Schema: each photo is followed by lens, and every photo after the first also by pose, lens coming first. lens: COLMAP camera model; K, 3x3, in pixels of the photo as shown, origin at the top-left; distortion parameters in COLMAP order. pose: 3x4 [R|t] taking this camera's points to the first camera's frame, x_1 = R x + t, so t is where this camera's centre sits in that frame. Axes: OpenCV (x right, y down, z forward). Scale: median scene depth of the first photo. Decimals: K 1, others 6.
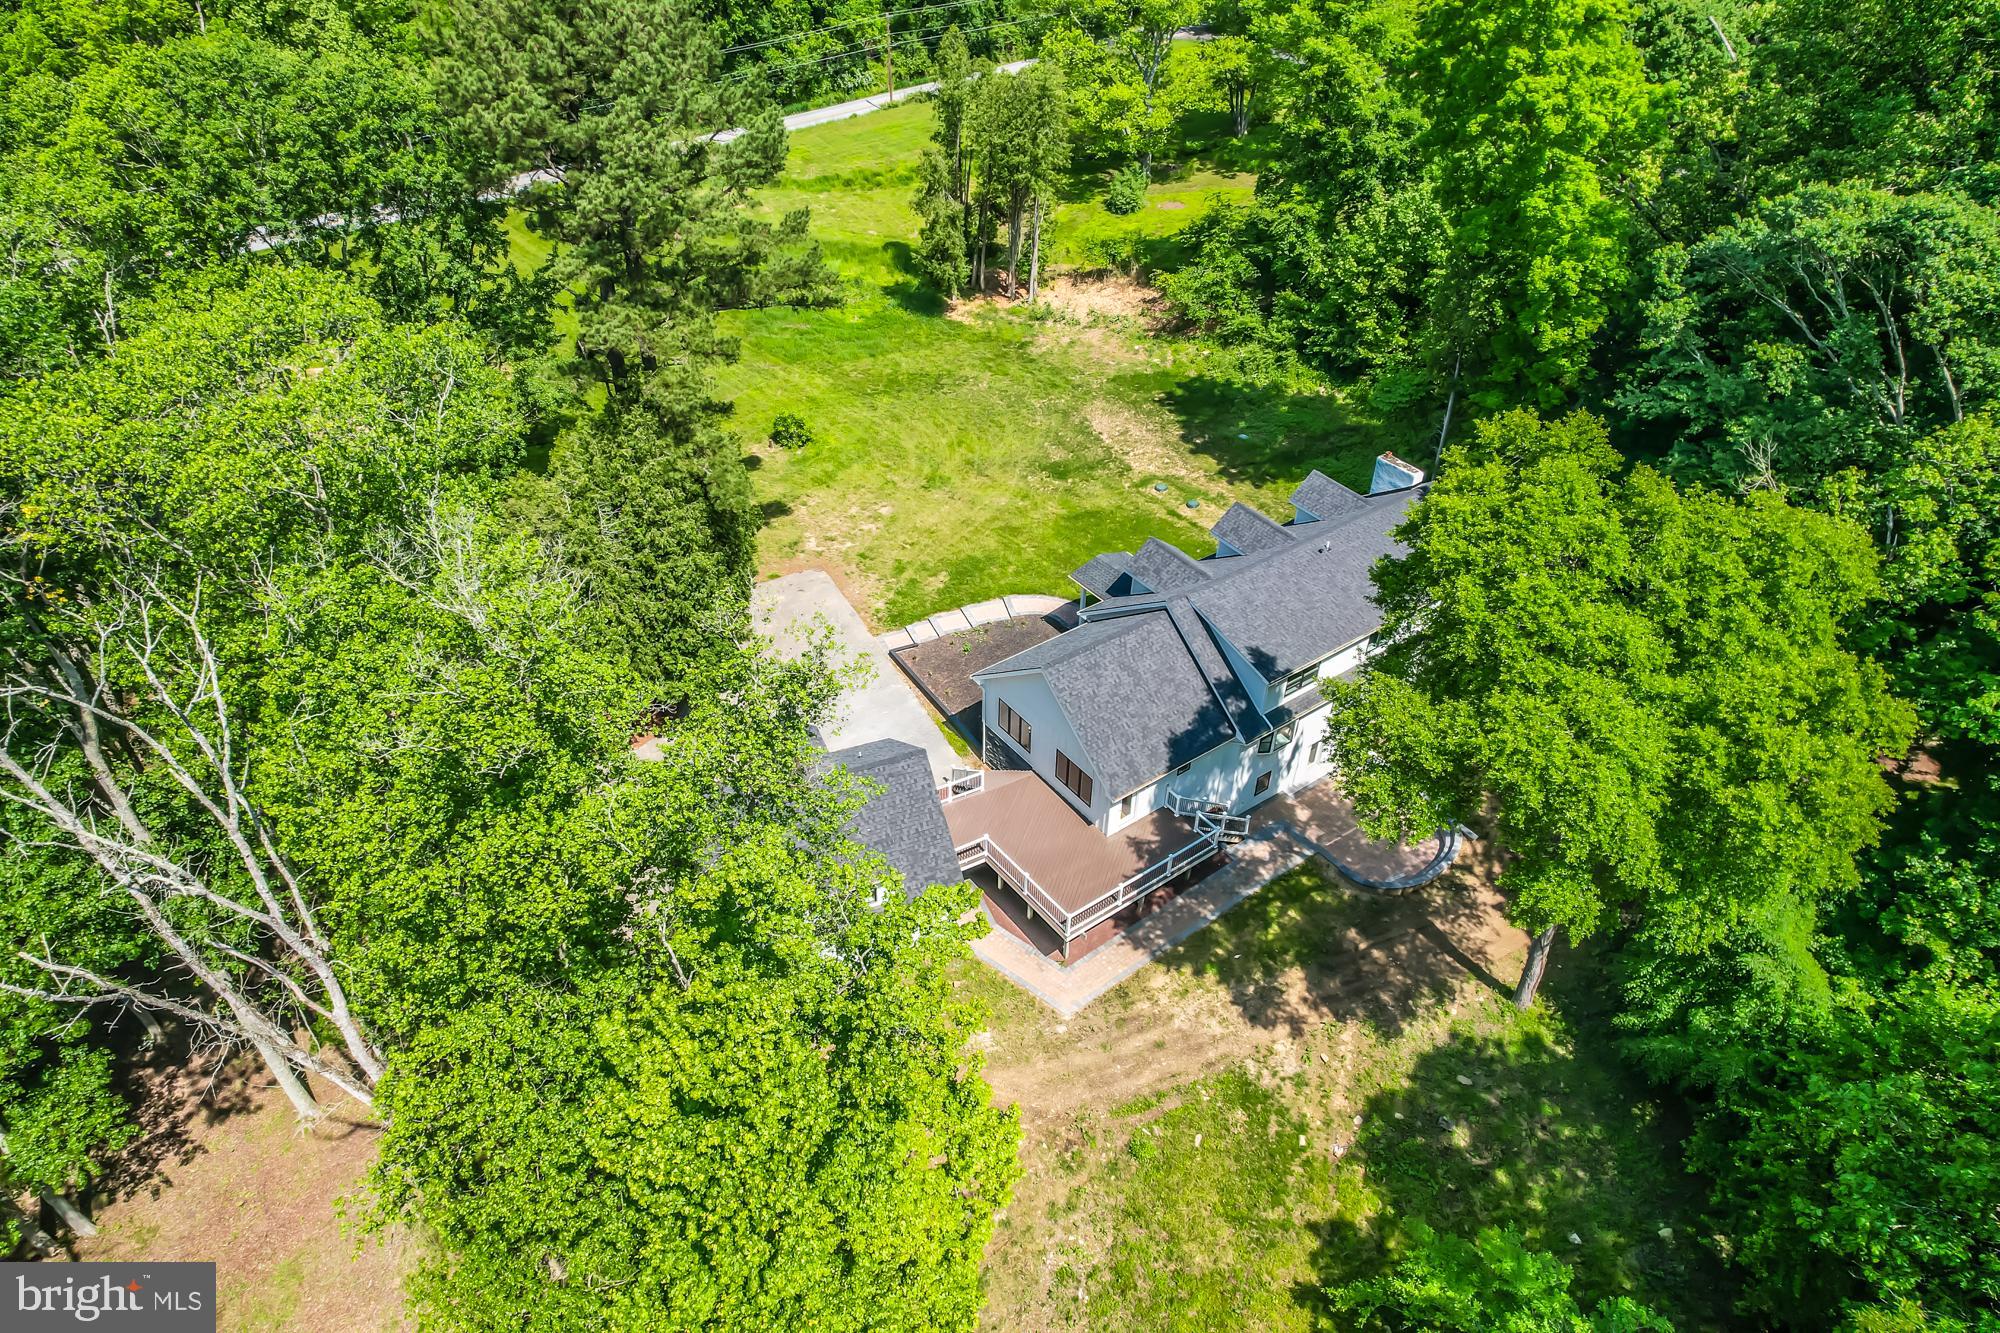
lens RADIAL K [[1303.5, 0, 1049.1], [0, 1303.5, 645.9], [0, 0, 1]] dist [-0.070445, 0.059649]
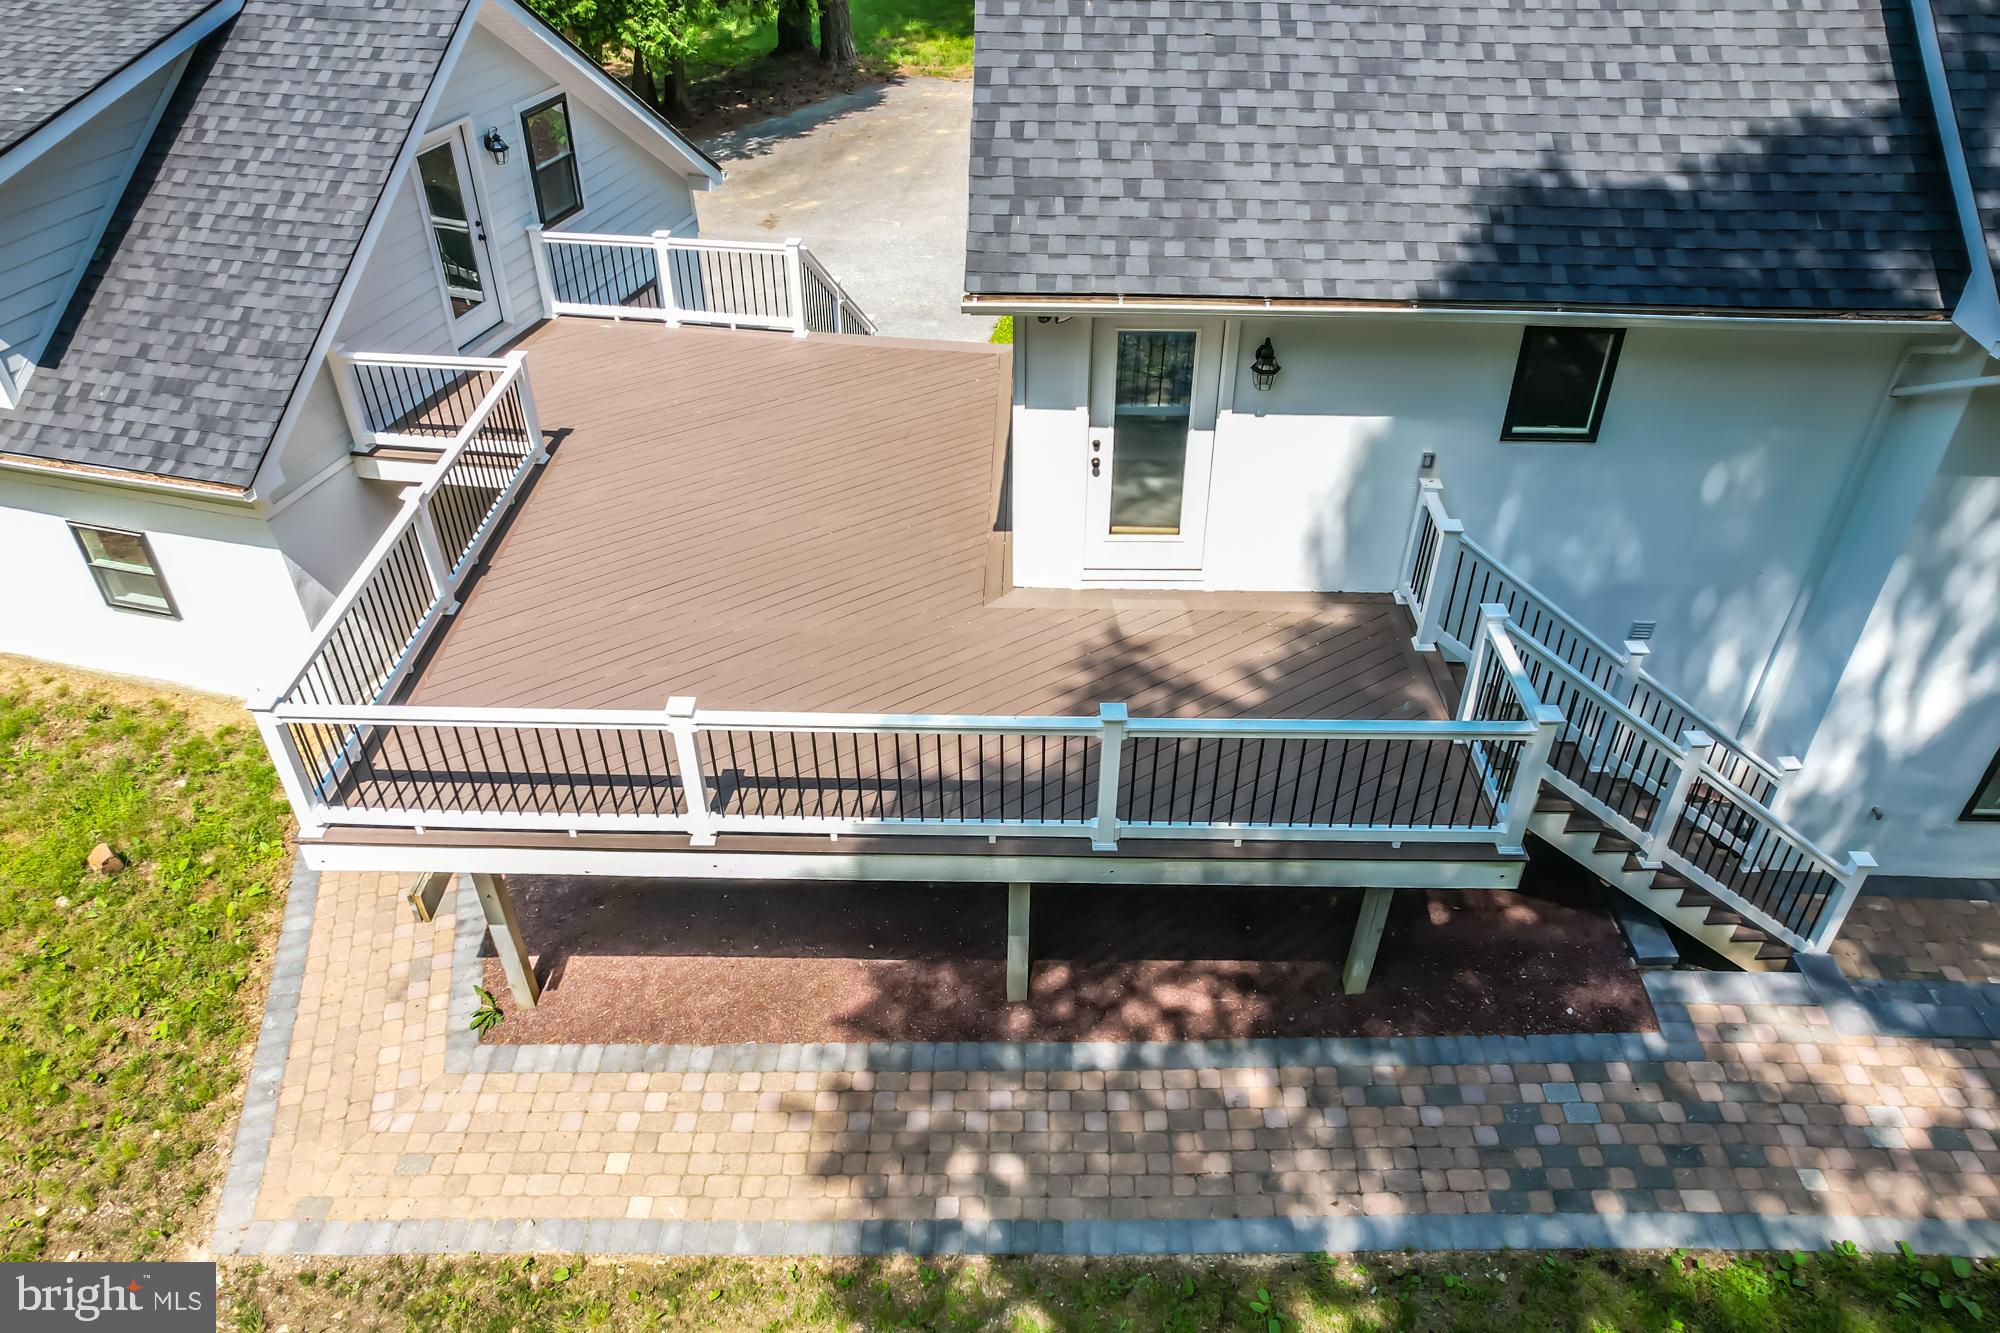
lens RADIAL K [[1303.5, 0, 1032.4], [0, 1303.5, 684.1], [0, 0, 1]] dist [-0.070445, 0.059649]
pose [[0.774430, 0.347537, -0.528654, 0.152312], [-0.363305, 0.928390, 0.078116, 0.139148], [0.517946, 0.131567, 0.845235, 0.805336]]
